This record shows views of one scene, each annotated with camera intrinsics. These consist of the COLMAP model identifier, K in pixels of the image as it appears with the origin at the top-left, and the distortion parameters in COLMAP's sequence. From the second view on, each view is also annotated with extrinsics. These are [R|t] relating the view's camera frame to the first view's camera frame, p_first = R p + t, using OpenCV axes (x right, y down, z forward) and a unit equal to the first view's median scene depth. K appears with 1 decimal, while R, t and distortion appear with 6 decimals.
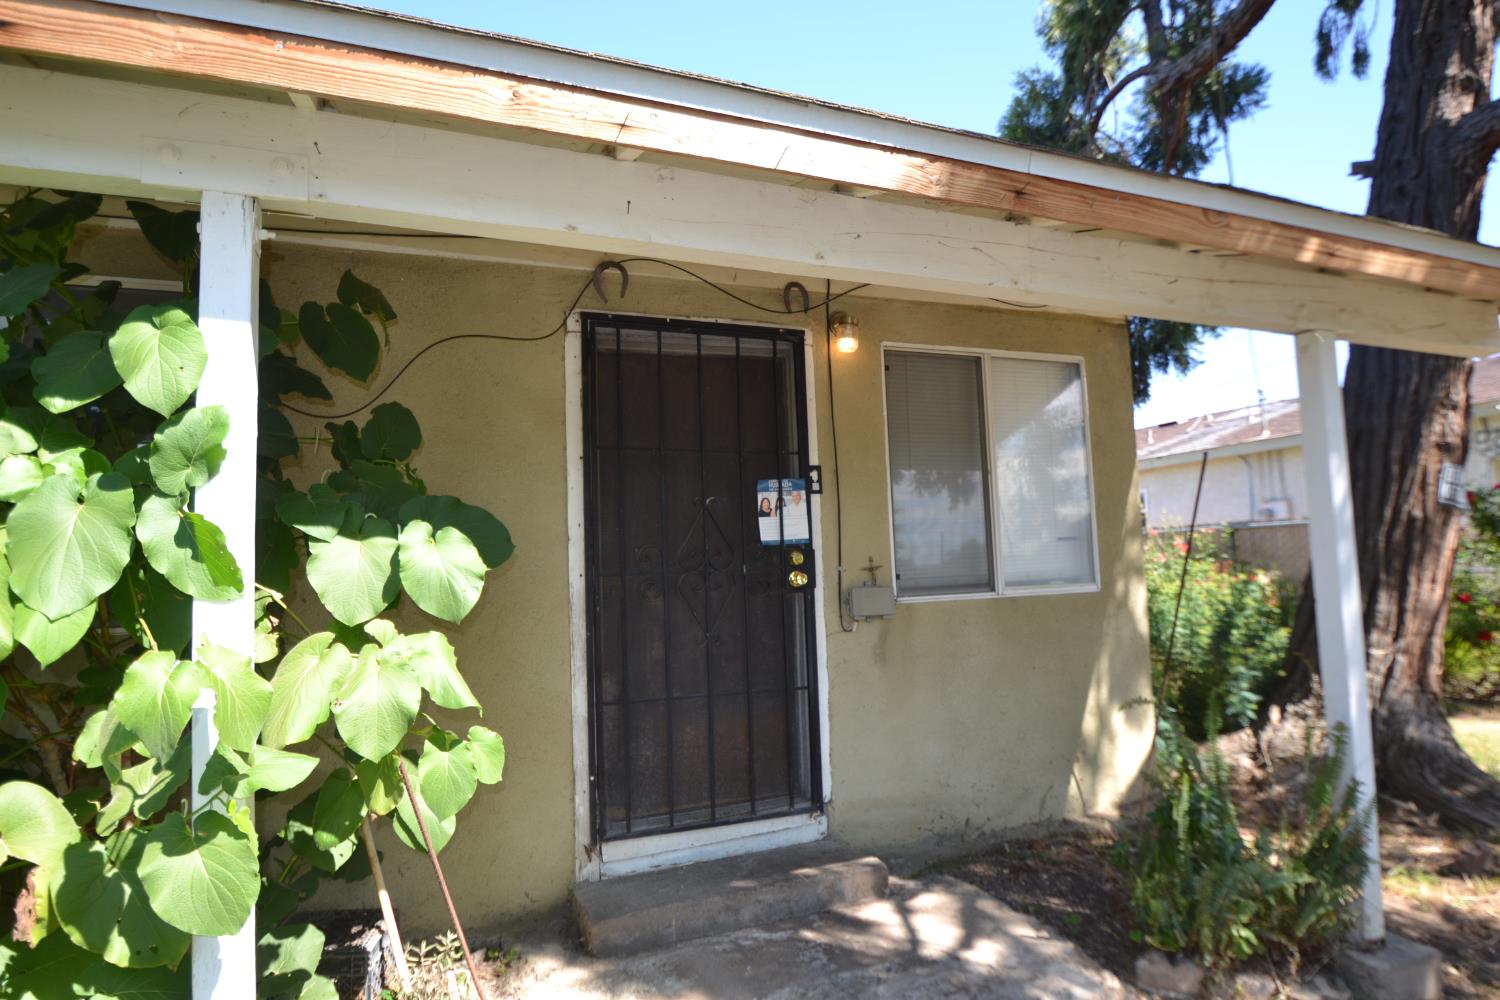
lens RADIAL K [[846.5, 0, 750.0], [0, 846.5, 500.0], [0, 0, 1]] dist [-0.004970, -0.018051]
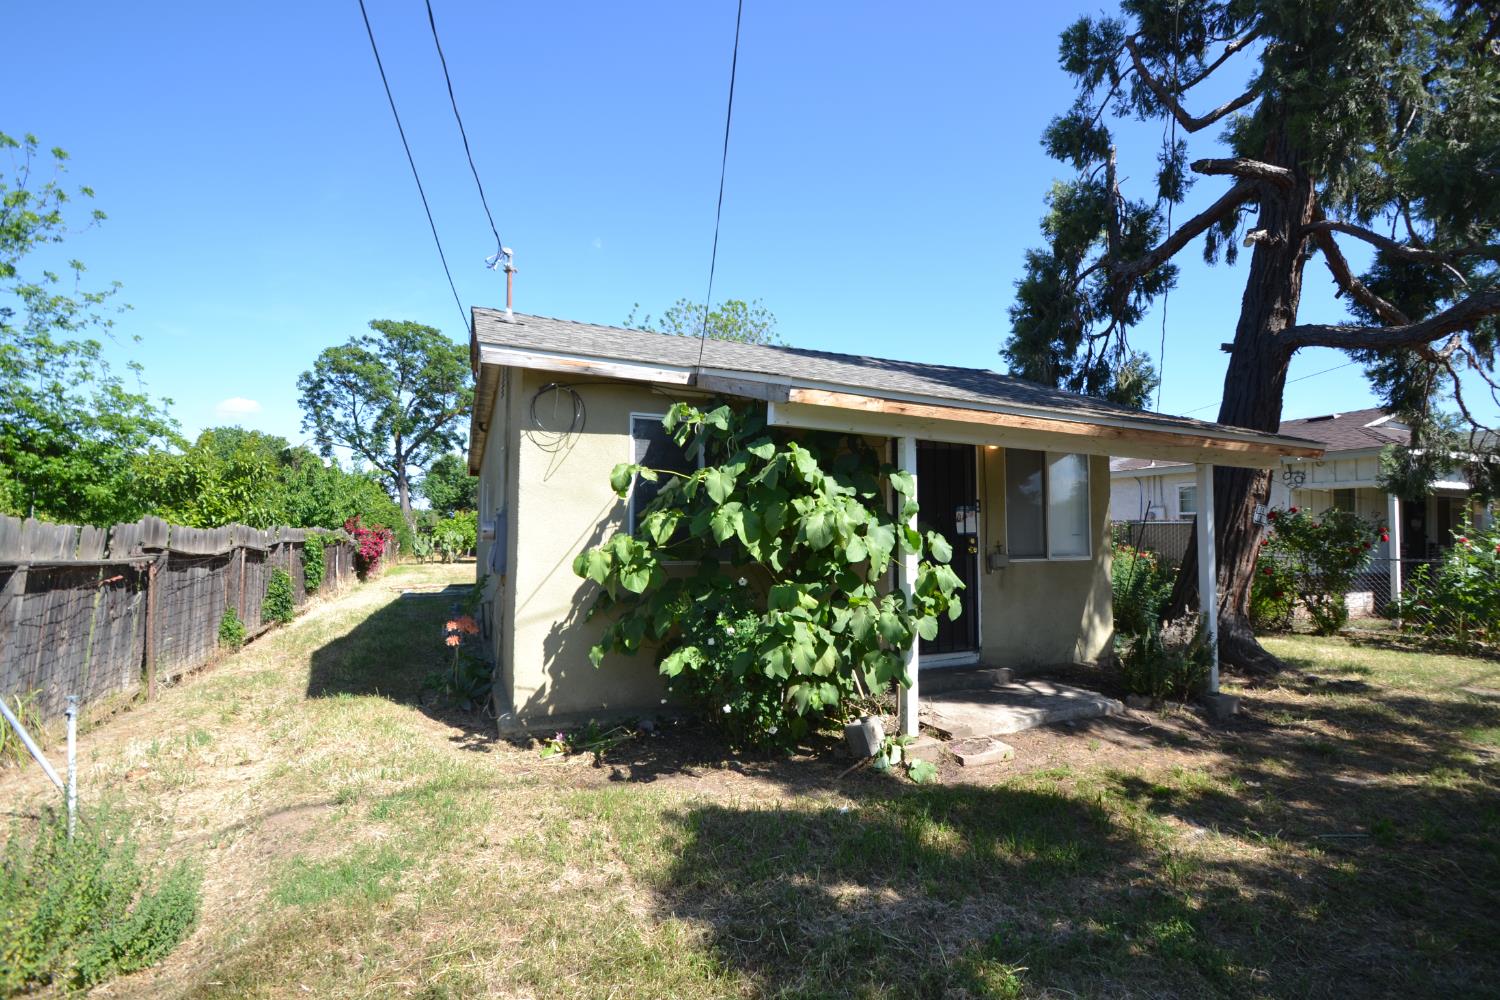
lens RADIAL K [[677.2, 0, 751.2], [0, 677.2, 503.9], [0, 0, 1]] dist [-0.000434, -0.000923]
pose [[0.998558, 0.037681, 0.038239, -0.469689], [-0.039067, 0.998582, 0.036162, -0.056185], [-0.036823, -0.037604, 0.998614, -0.609595]]
